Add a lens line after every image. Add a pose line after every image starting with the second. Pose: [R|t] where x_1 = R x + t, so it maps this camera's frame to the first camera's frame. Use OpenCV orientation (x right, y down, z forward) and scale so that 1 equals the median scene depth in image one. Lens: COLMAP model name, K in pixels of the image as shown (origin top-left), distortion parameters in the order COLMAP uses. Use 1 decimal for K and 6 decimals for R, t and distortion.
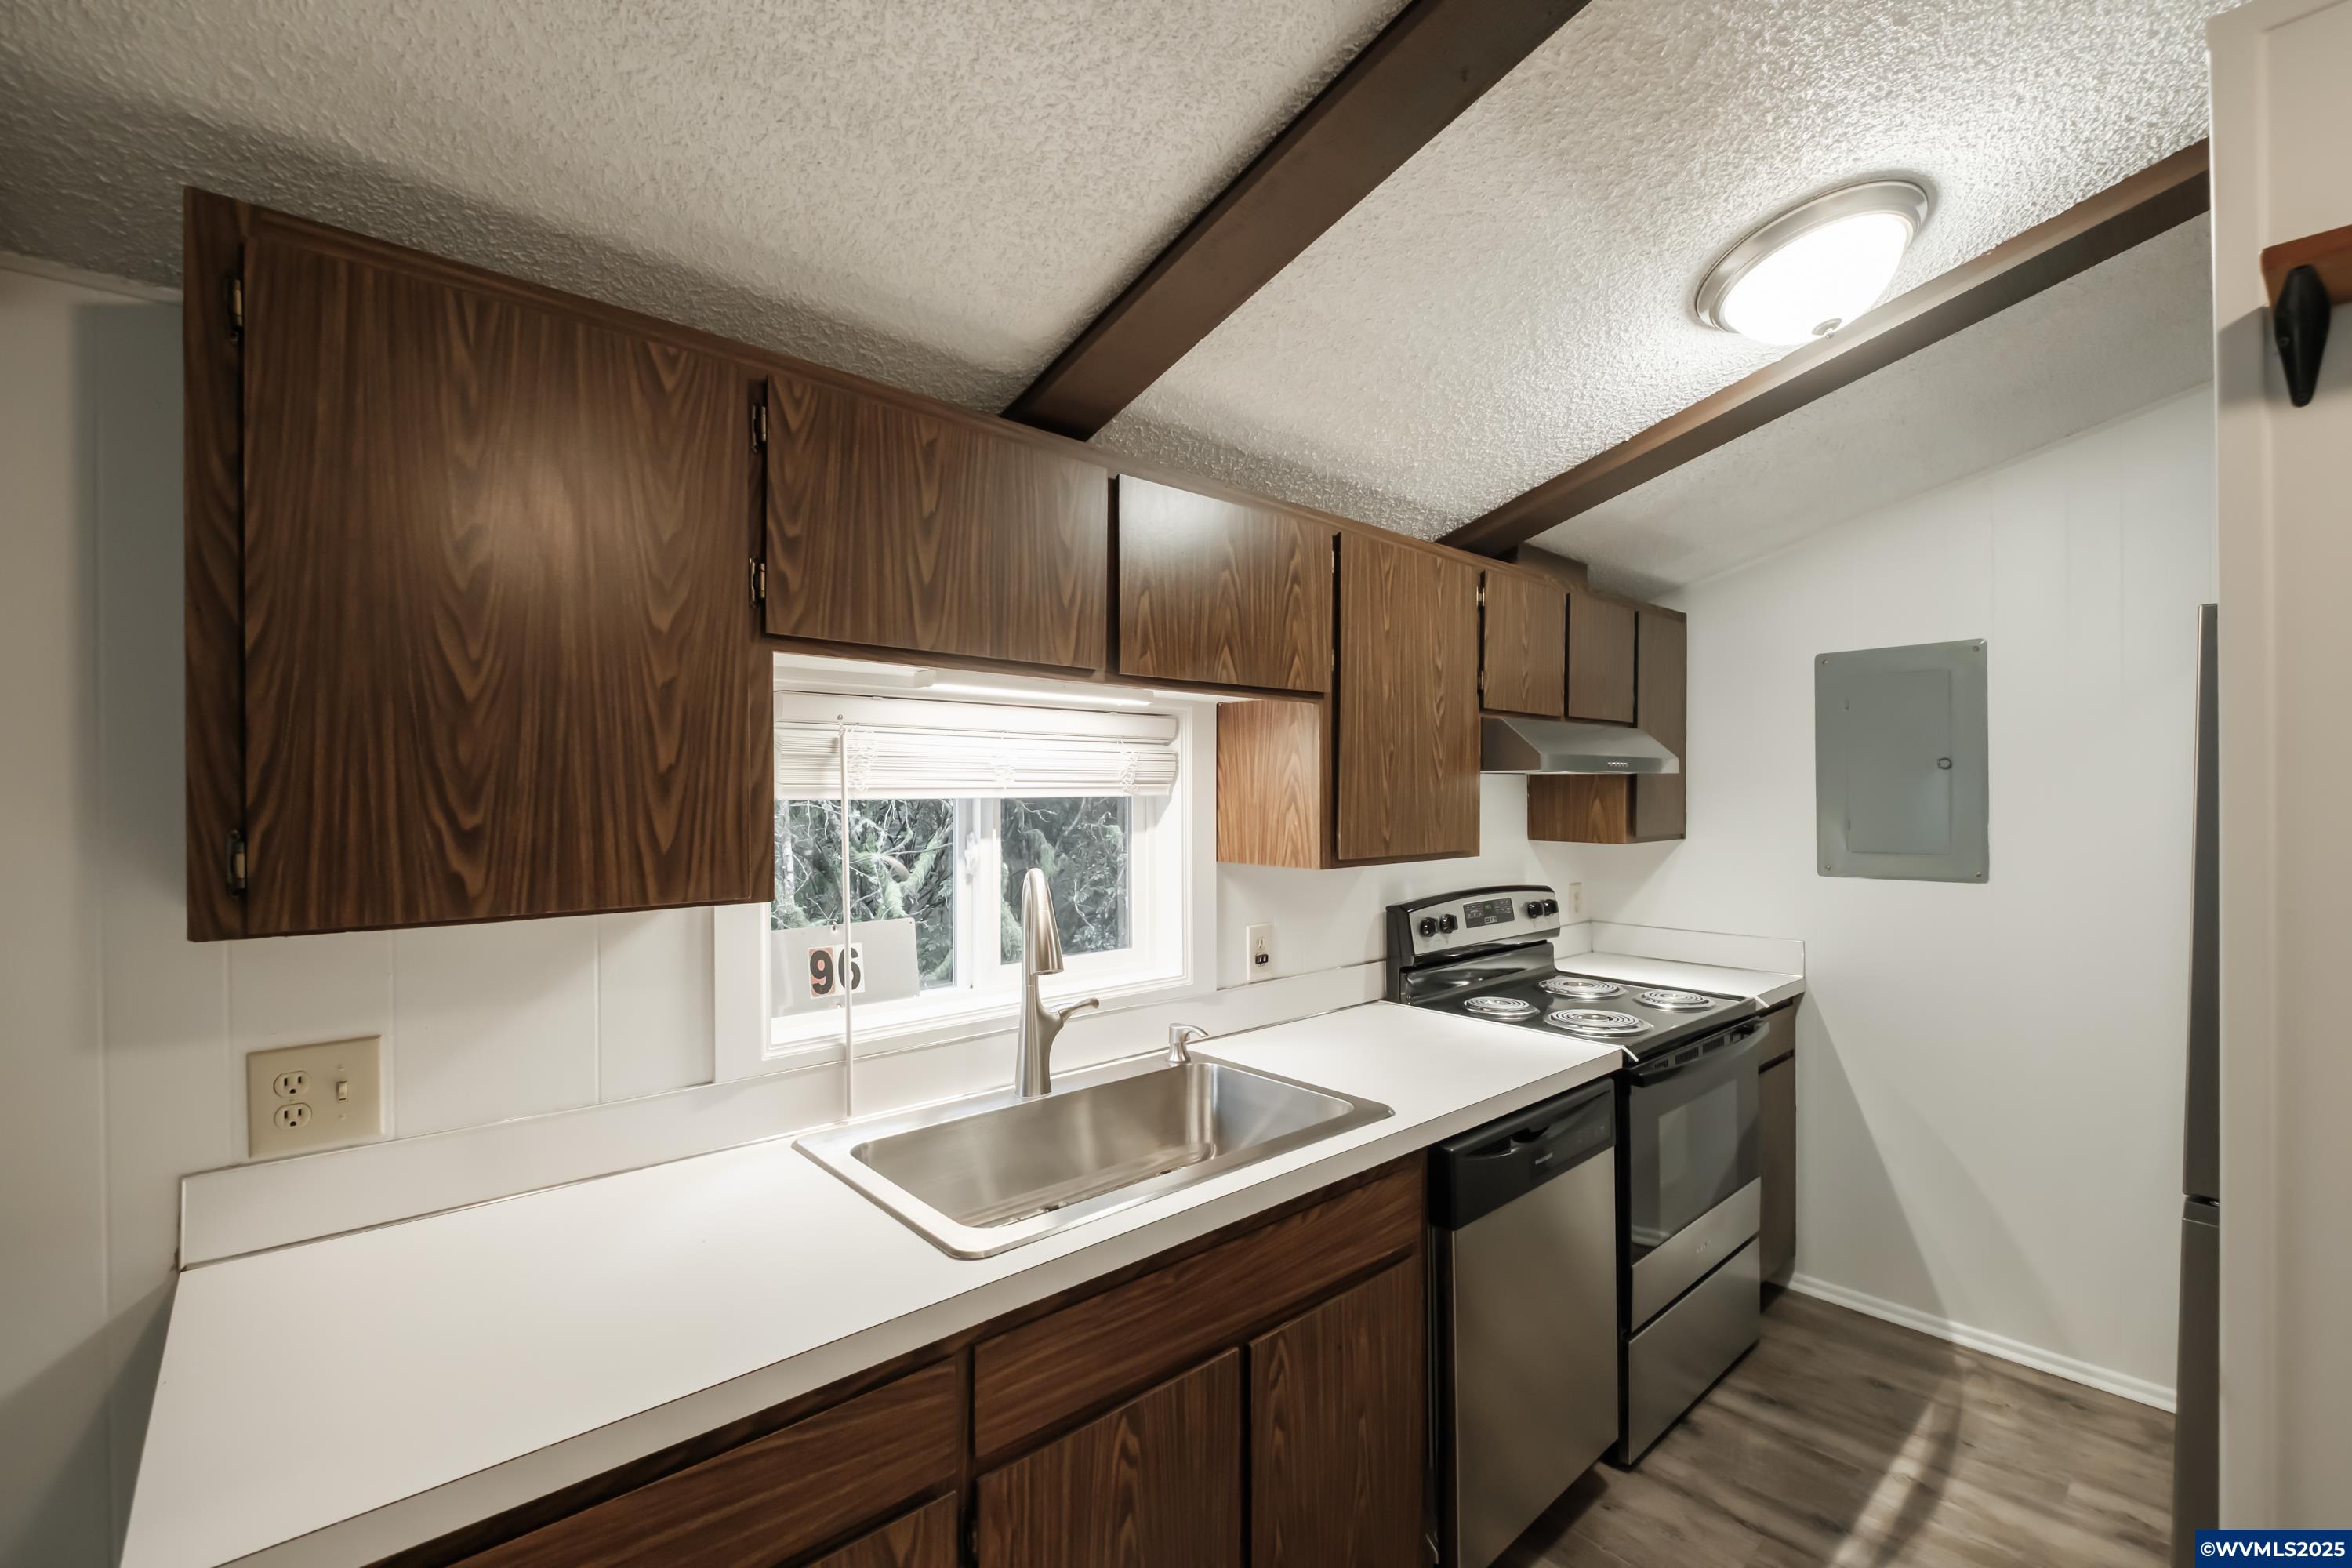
lens RADIAL K [[1023.4, 0, 1183.6], [0, 1023.4, 798.5], [0, 0, 1]] dist [-0.005261, -0.004038]
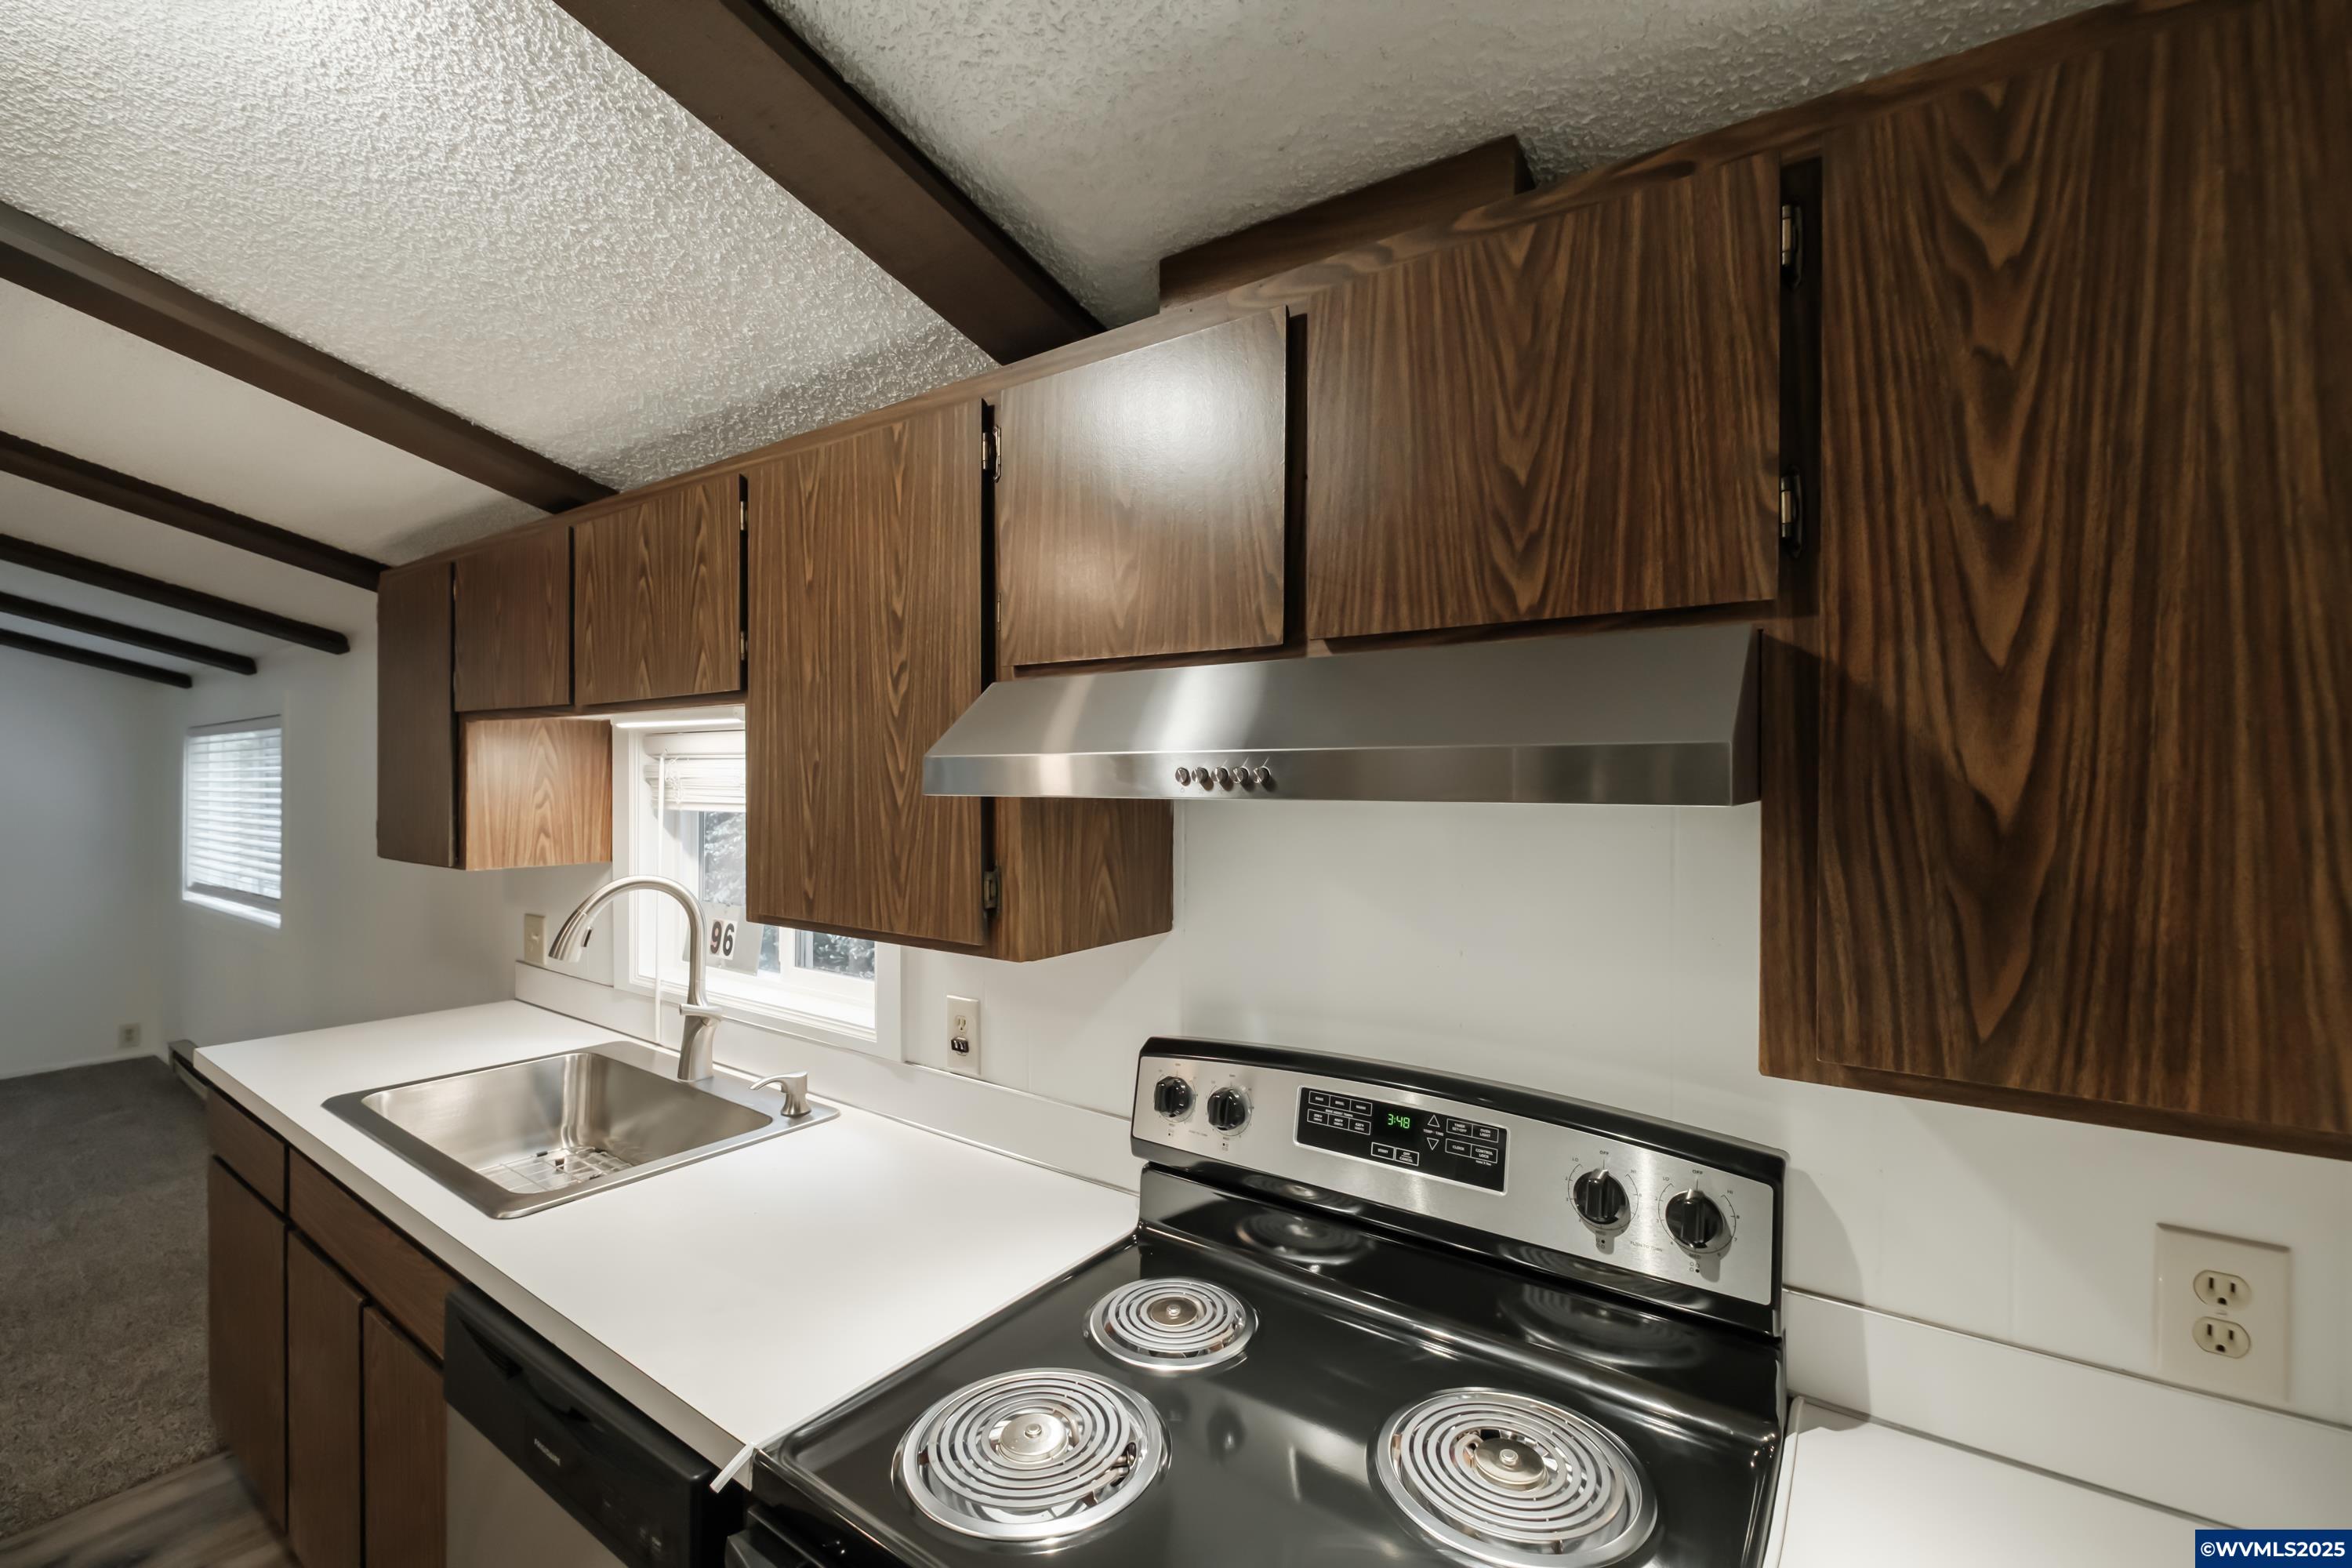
lens RADIAL K [[1023.4, 0, 1158.7], [0, 1023.4, 776.1], [0, 0, 1]] dist [-0.005261, -0.004038]
pose [[0.198430, 0.004710, -0.980104, 0.719250], [-0.008429, 0.999960, 0.003099, -0.033493], [0.980079, 0.007646, 0.198462, 0.876215]]
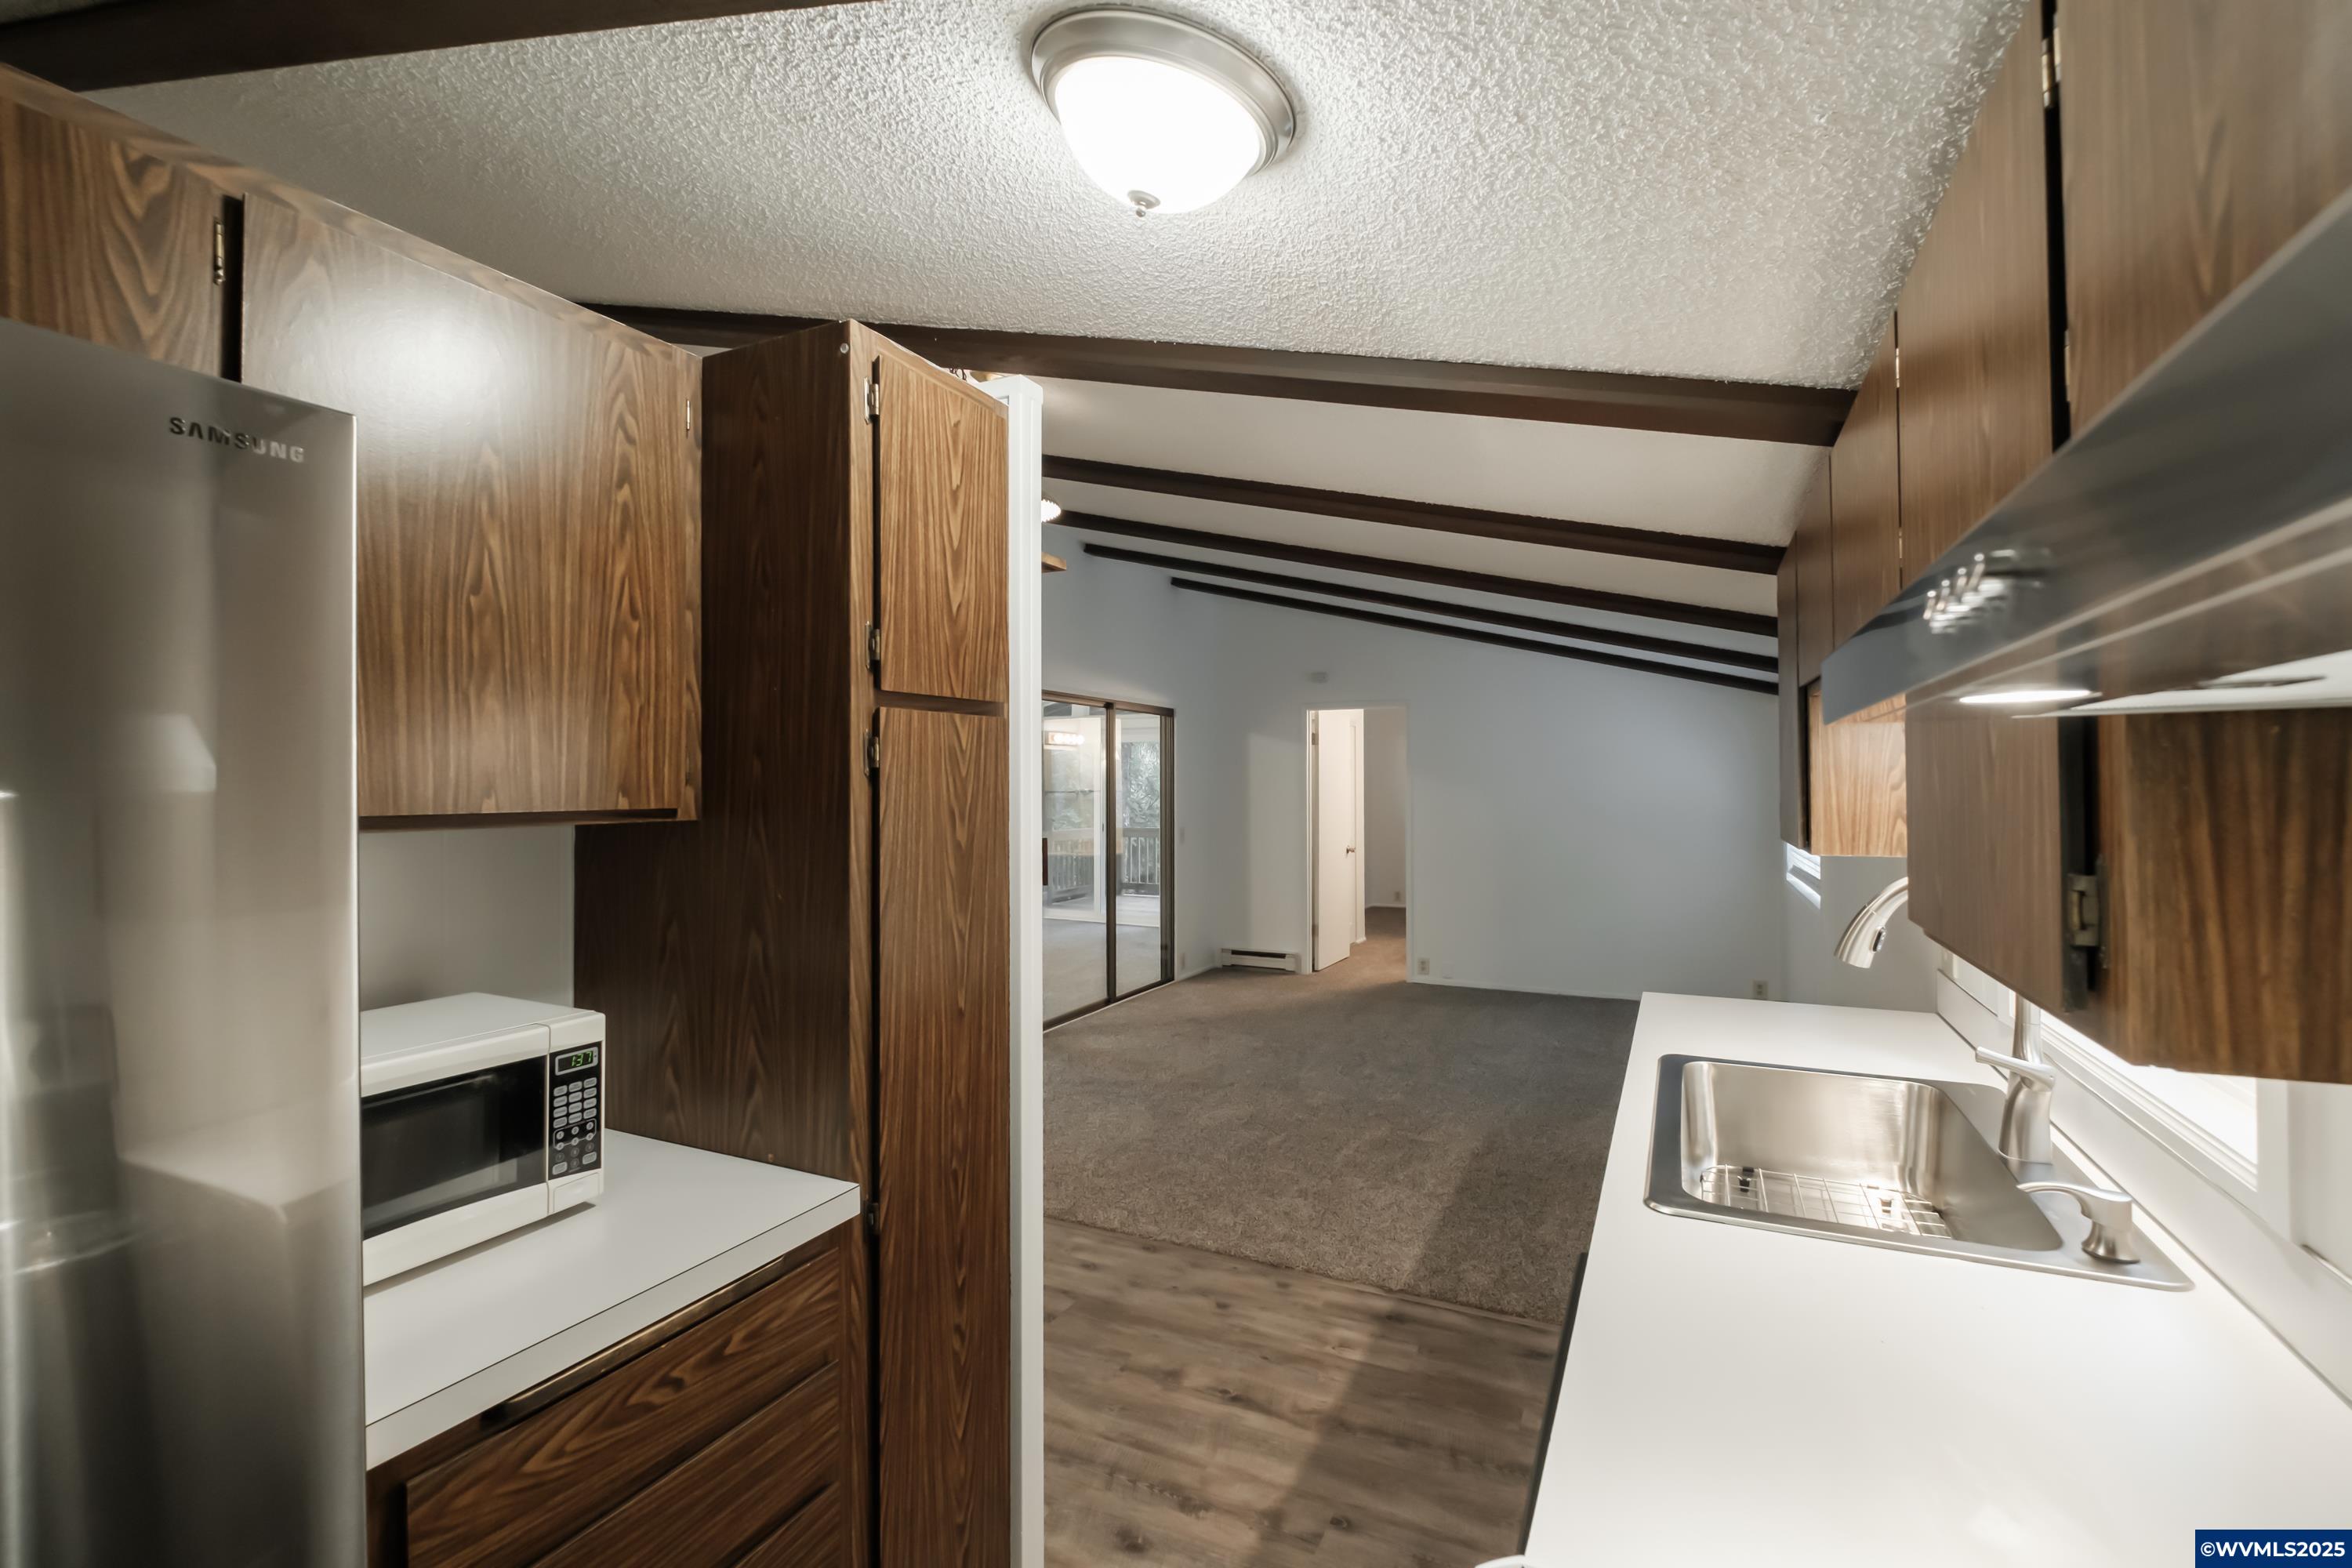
lens RADIAL K [[1023.4, 0, 1166.6], [0, 1023.4, 775.8], [0, 0, 1]] dist [-0.005261, -0.004038]
pose [[-0.927410, 0.008811, -0.373941, 0.548741], [0.010159, 0.999947, -0.001633, -0.014578], [0.373907, -0.005313, -0.927451, 1.022165]]
